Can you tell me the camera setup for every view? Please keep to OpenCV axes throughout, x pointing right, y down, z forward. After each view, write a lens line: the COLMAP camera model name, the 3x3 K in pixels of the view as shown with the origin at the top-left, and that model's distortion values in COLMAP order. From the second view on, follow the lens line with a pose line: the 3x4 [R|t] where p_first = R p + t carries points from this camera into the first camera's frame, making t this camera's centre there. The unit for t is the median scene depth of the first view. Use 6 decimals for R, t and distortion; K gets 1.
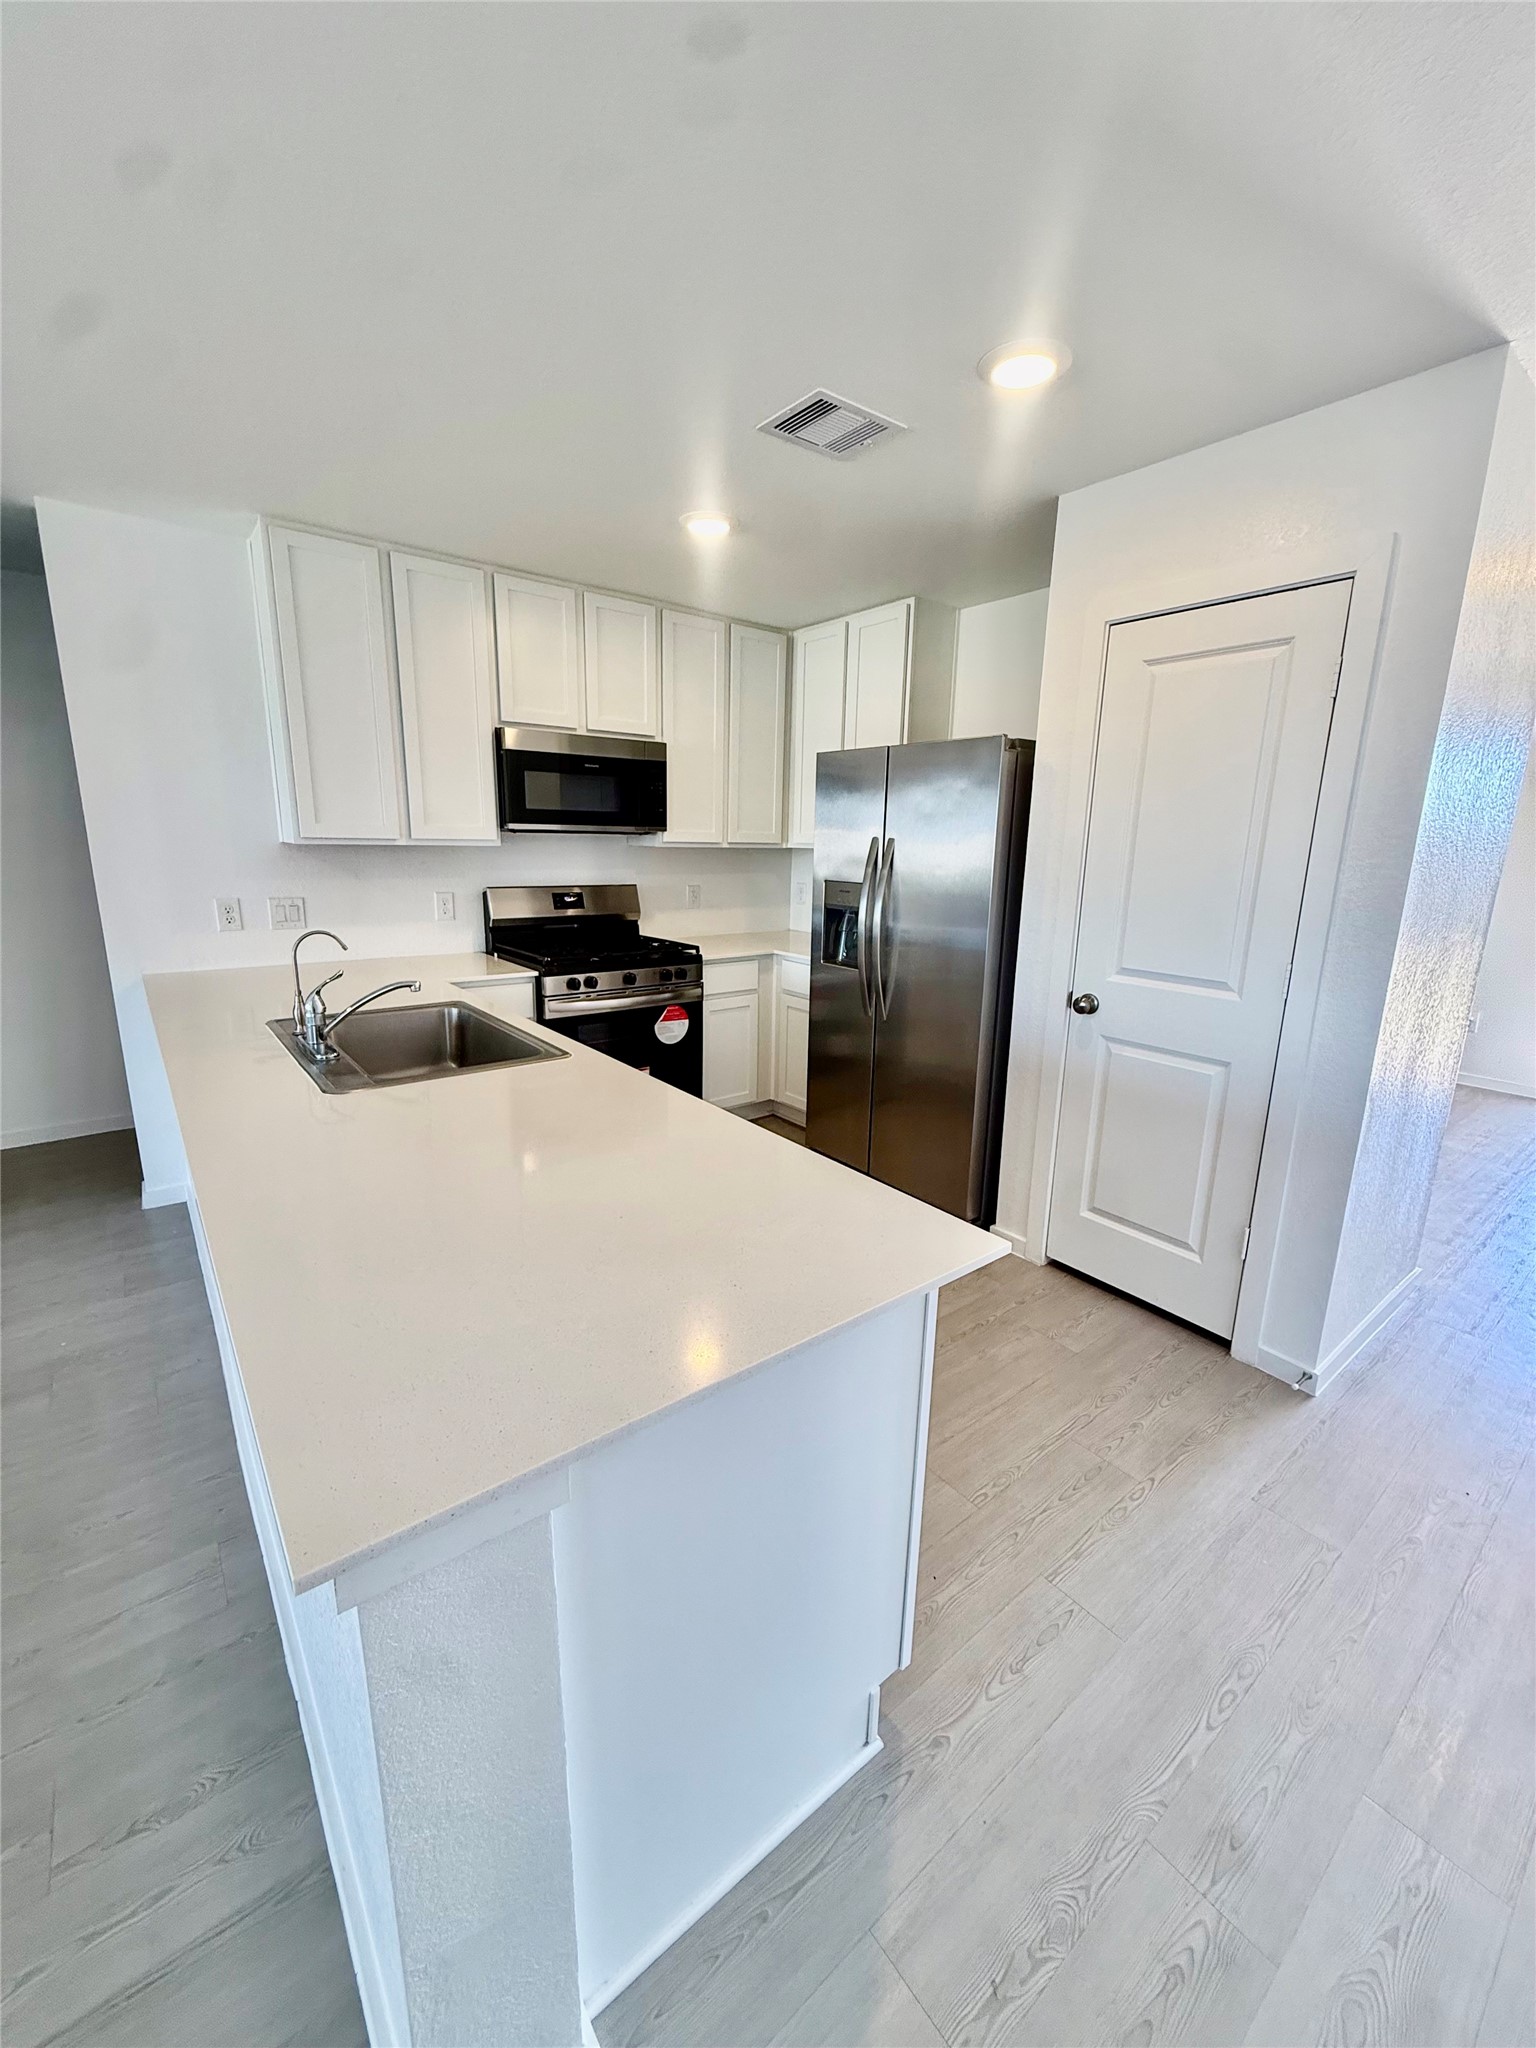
lens RADIAL K [[807.8, 0, 767.6], [0, 807.8, 1033.2], [0, 0, 1]] dist [-0.015210, 0.000004]
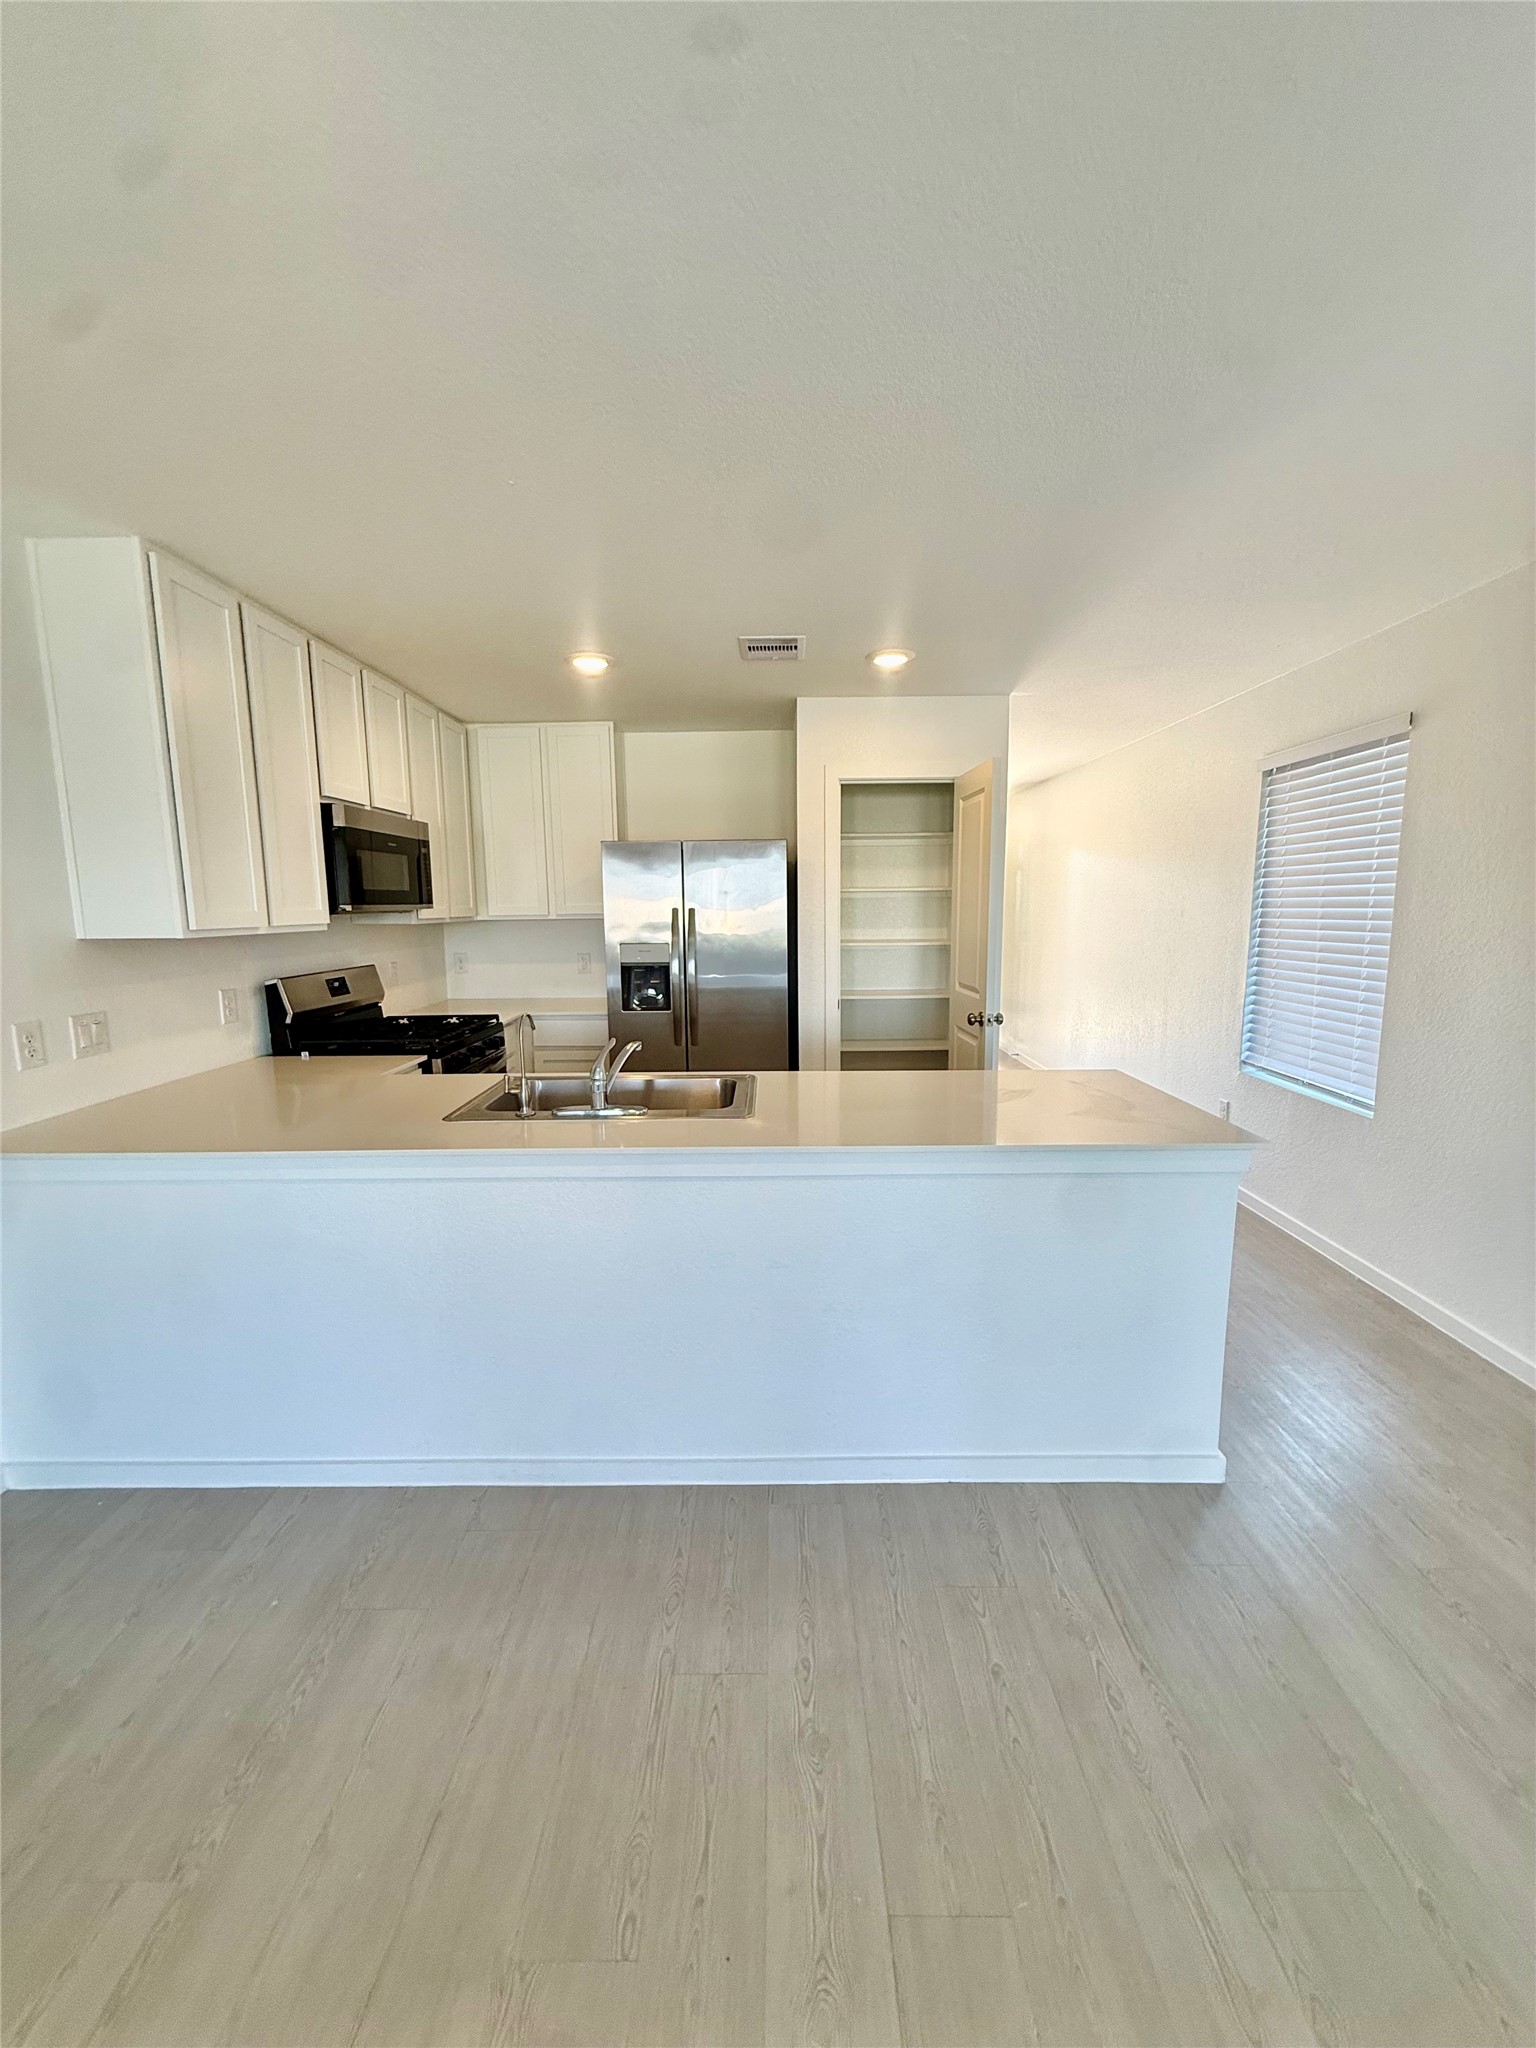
lens RADIAL K [[829.1, 0, 768.0], [0, 829.1, 1024.0], [0, 0, 1]] dist [0.001390, 0.000093]
pose [[0.625735, -0.139236, 0.767508, -0.691191], [0.203399, 0.979025, 0.011781, -0.036574], [-0.753050, 0.148739, 0.640931, 0.044205]]
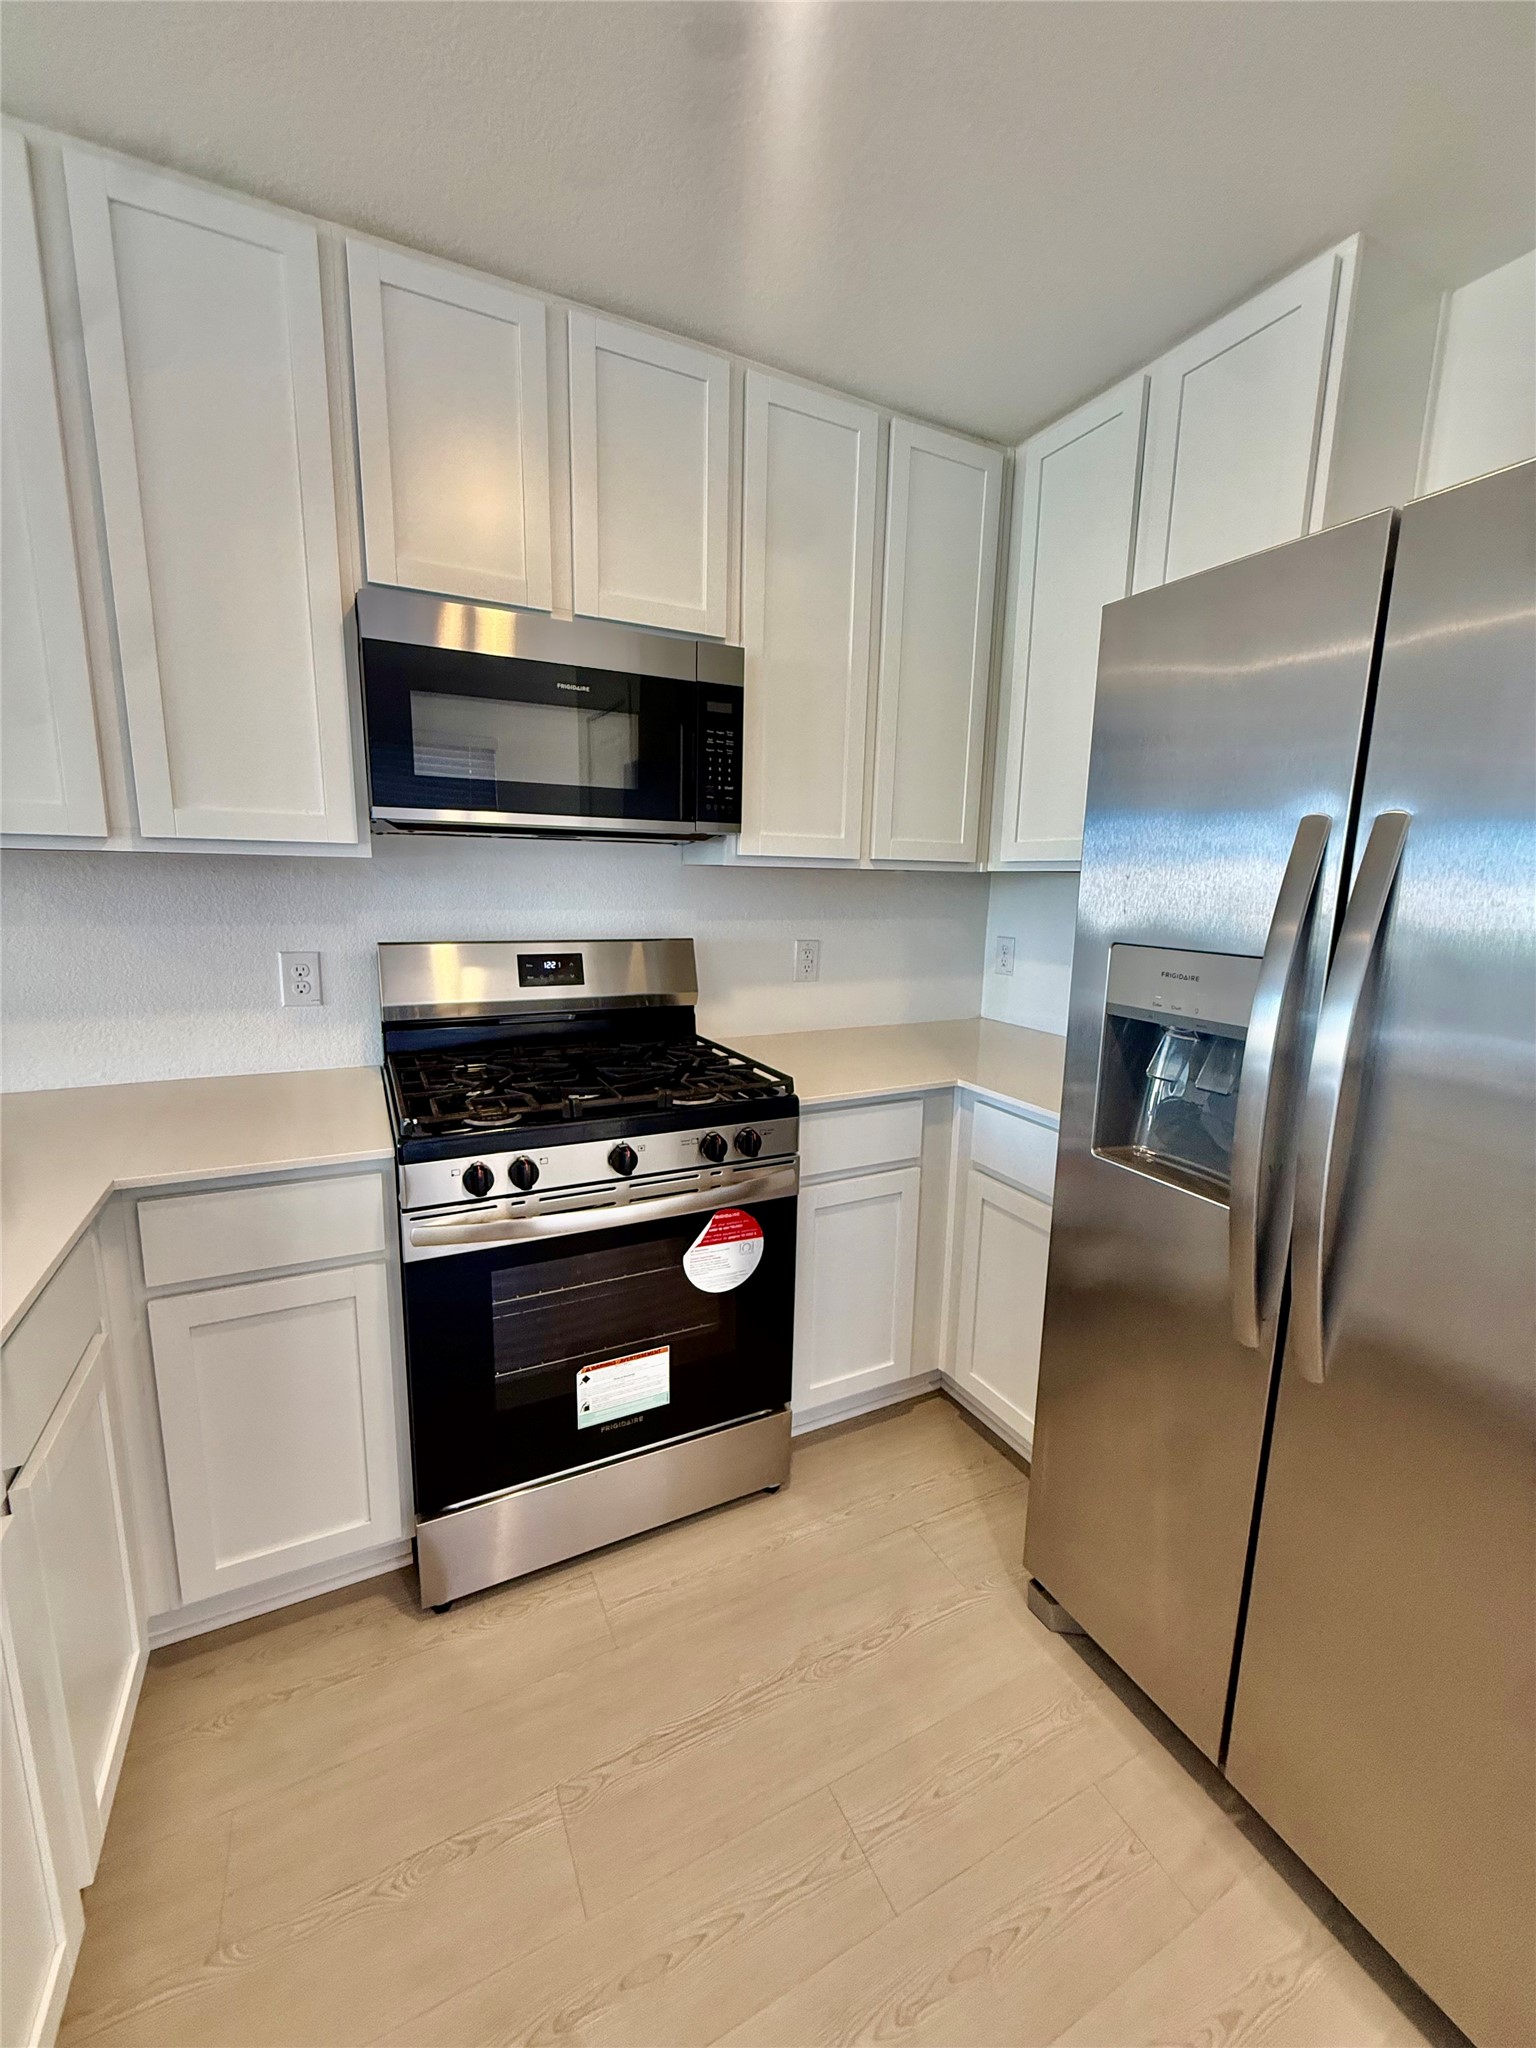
lens RADIAL K [[829.1, 0, 768.0], [0, 829.1, 1024.0], [0, 0, 1]] dist [0.001390, 0.000093]
pose [[0.981019, 0.035285, -0.190675, -0.010589], [-0.046485, 0.997427, -0.054585, -0.112110], [0.188258, 0.062412, 0.980134, 0.535382]]
